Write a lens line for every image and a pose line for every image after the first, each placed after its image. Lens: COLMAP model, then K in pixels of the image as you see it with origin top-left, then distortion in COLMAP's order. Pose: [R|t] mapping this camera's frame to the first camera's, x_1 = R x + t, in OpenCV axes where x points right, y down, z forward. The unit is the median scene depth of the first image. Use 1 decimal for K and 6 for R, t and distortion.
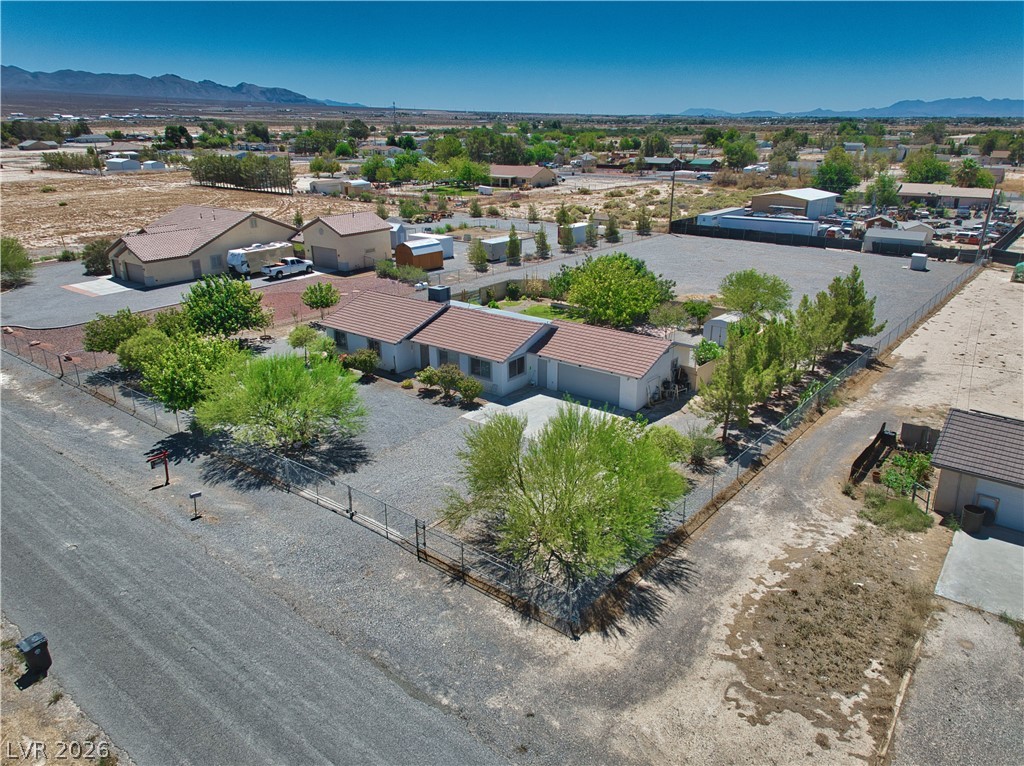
lens RADIAL K [[729.9, 0, 505.4], [0, 729.9, 385.0], [0, 0, 1]] dist [-0.000167, -0.002321]
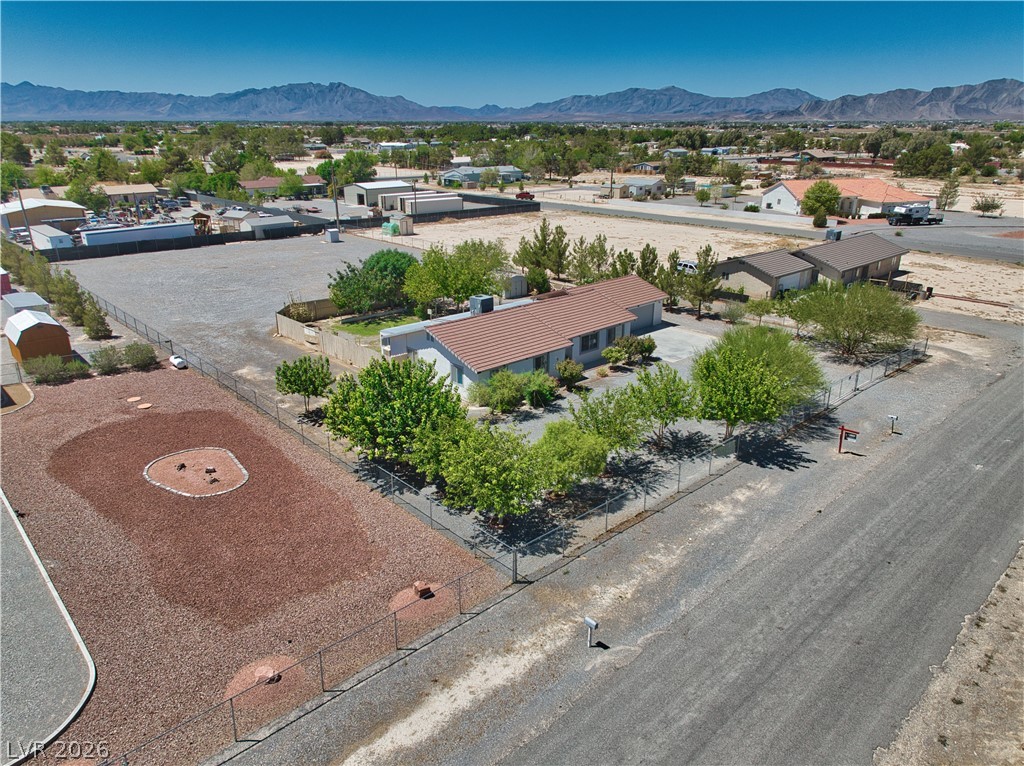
lens RADIAL K [[714.3, 0, 515.6], [0, 714.3, 417.3], [0, 0, 1]] dist [0.005490, -0.010917]
pose [[0.135334, -0.374350, 0.917358, -0.809514], [0.336943, 0.888083, 0.312696, -0.221935], [-0.931748, 0.266779, 0.246323, 0.646911]]
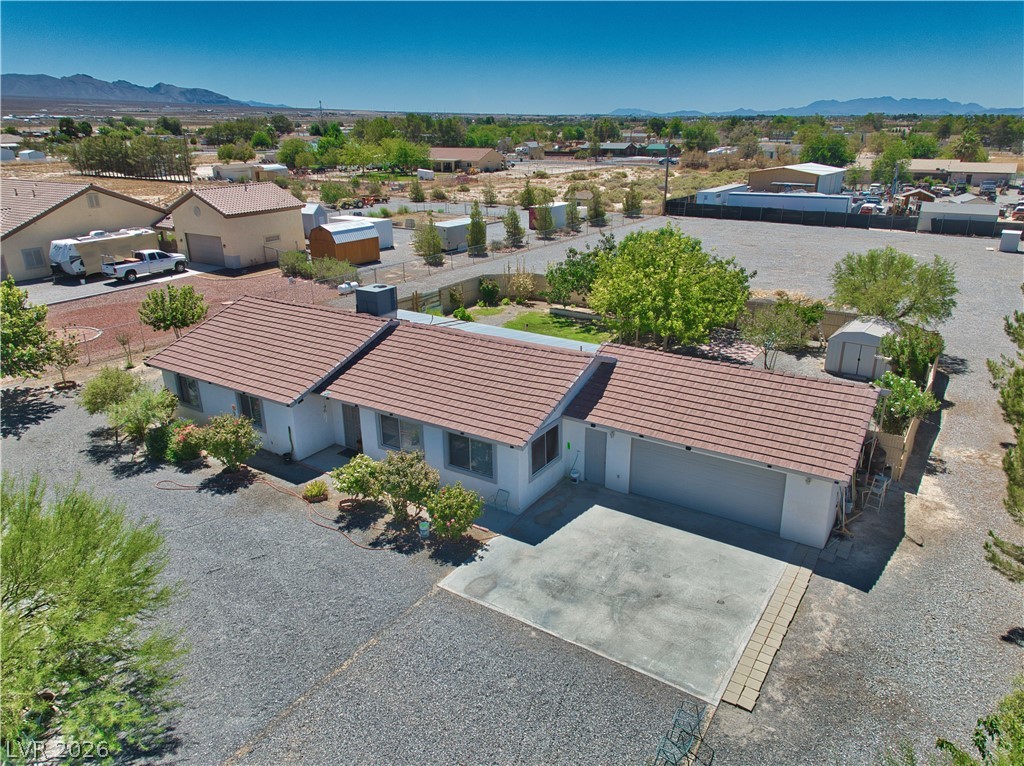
lens RADIAL K [[729.9, 0, 505.4], [0, 729.9, 385.0], [0, 0, 1]] dist [-0.000167, -0.002321]
pose [[0.995996, -0.034546, 0.082456, -0.035012], [0.034660, 0.999399, 0.000048, -0.048681], [-0.082409, 0.002811, 0.996595, 0.376718]]
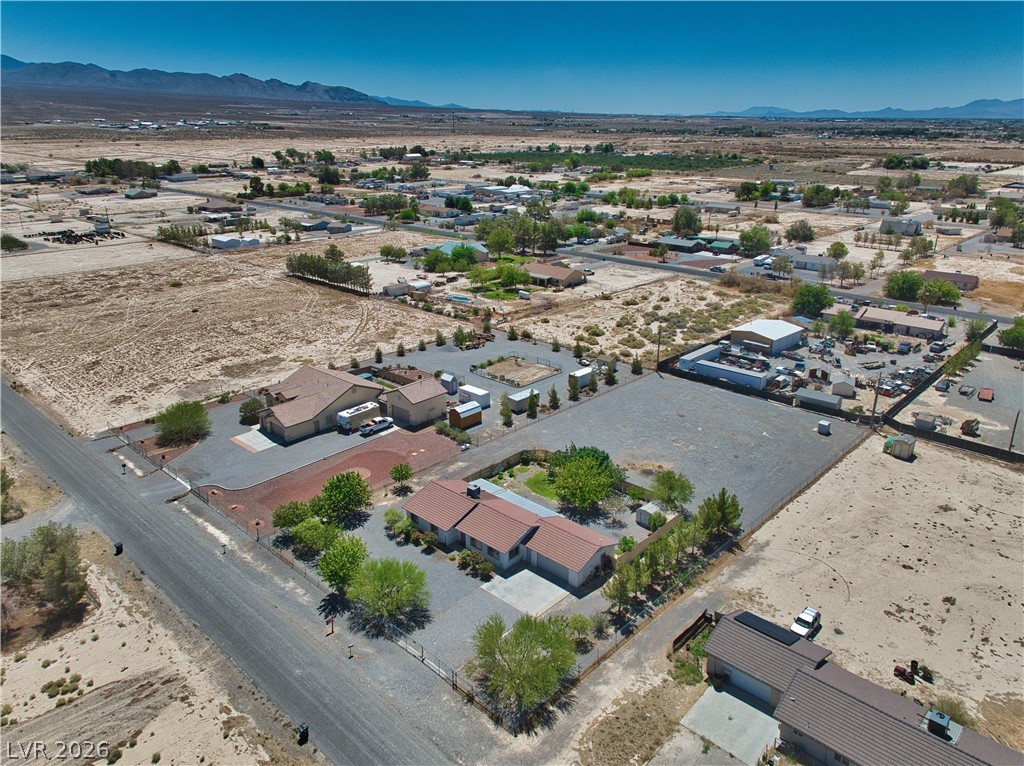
lens RADIAL K [[724.9, 0, 501.3], [0, 724.9, 359.4], [0, 0, 1]] dist [0.003996, -0.001935]
pose [[0.996806, 0.024719, -0.075940, 0.076322], [-0.026955, 0.999229, -0.028560, -0.315967], [0.075175, 0.030516, 0.996703, -0.547821]]
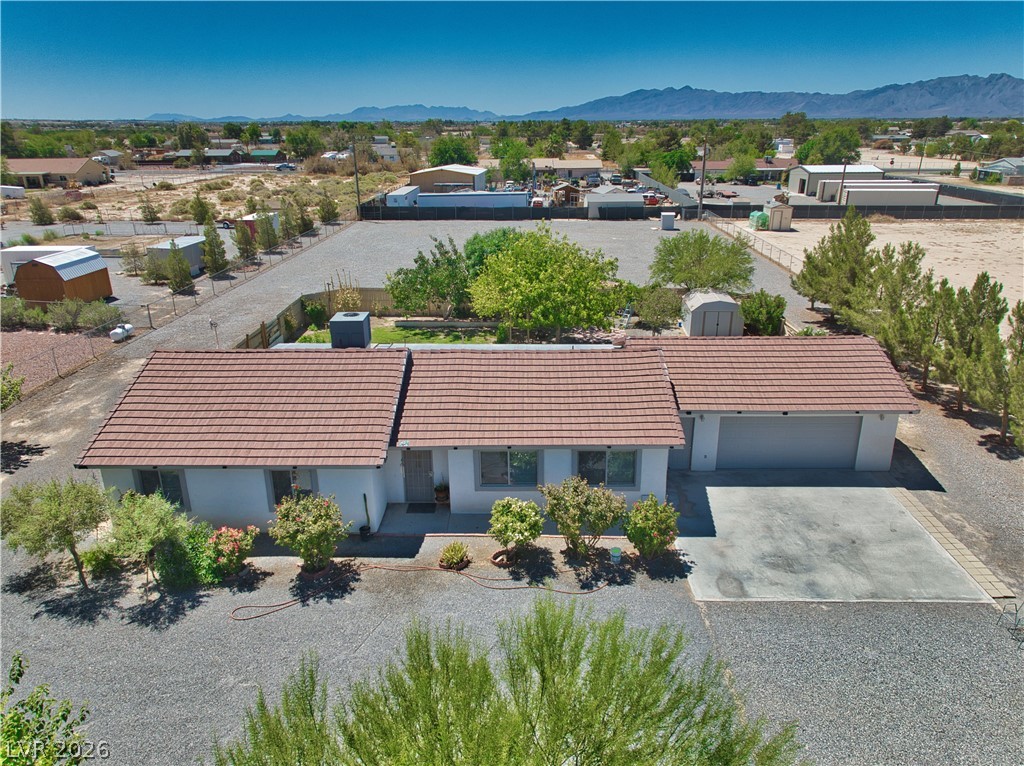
lens RADIAL K [[726.7, 0, 513.2], [0, 726.7, 397.9], [0, 0, 1]] dist [0.003998, -0.008075]
pose [[0.789339, -0.218977, 0.573578, -0.234213], [0.213387, 0.973839, 0.078130, -0.081142], [-0.575681, 0.060723, 0.815416, 0.476368]]
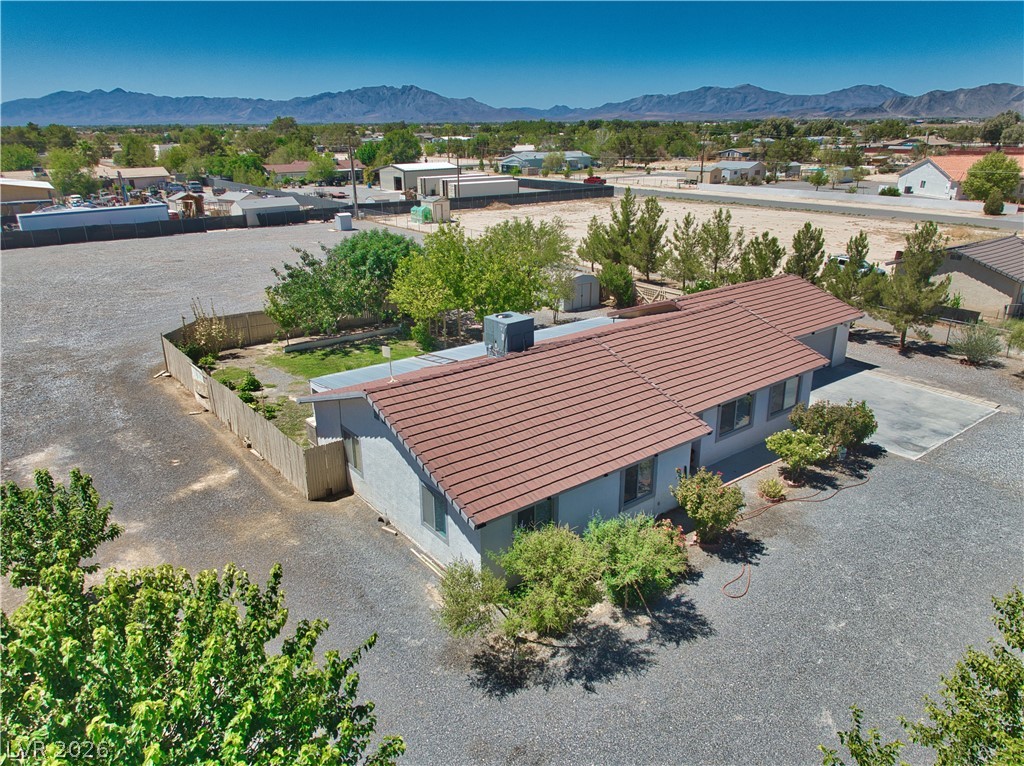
lens RADIAL K [[714.3, 0, 515.6], [0, 714.3, 417.3], [0, 0, 1]] dist [0.005490, -0.010917]
pose [[0.223366, -0.368565, 0.902368, -0.410385], [0.339732, 0.897145, 0.282337, -0.165364], [-0.913614, 0.243498, 0.325605, 0.726088]]
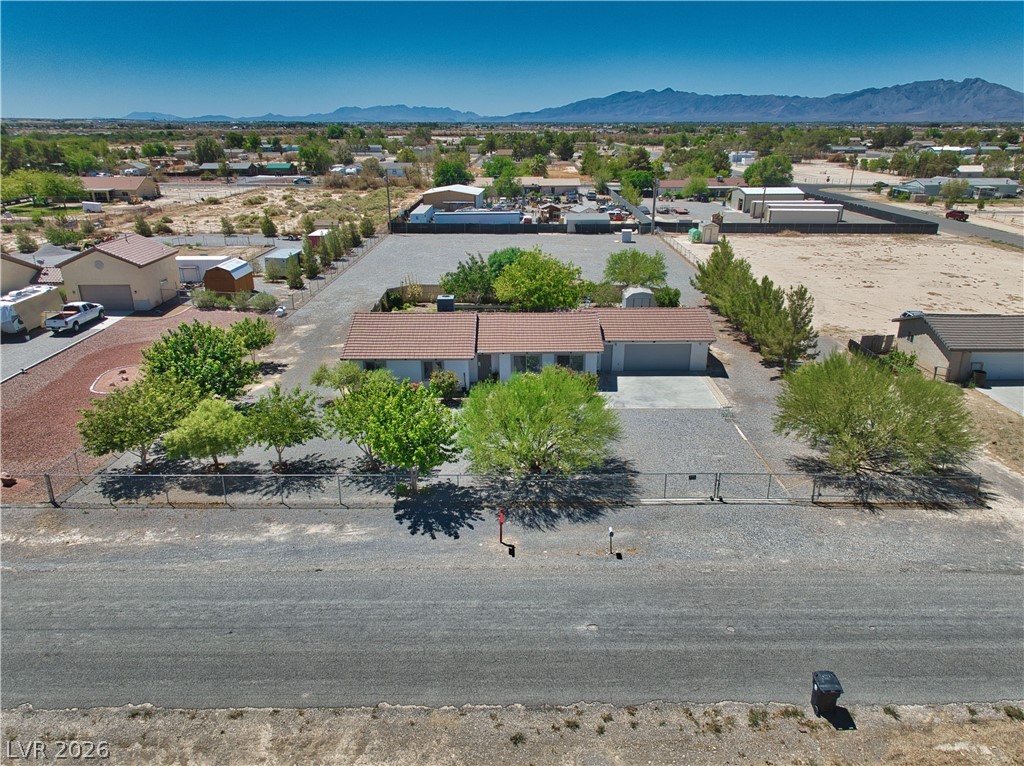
lens RADIAL K [[733.9, 0, 512.9], [0, 733.9, 382.5], [0, 0, 1]] dist [0.000063, -0.005601]
pose [[0.775556, -0.207870, 0.596073, -0.508164], [0.214159, 0.974872, 0.061326, -0.054664], [-0.593843, 0.080092, 0.800585, 0.166646]]
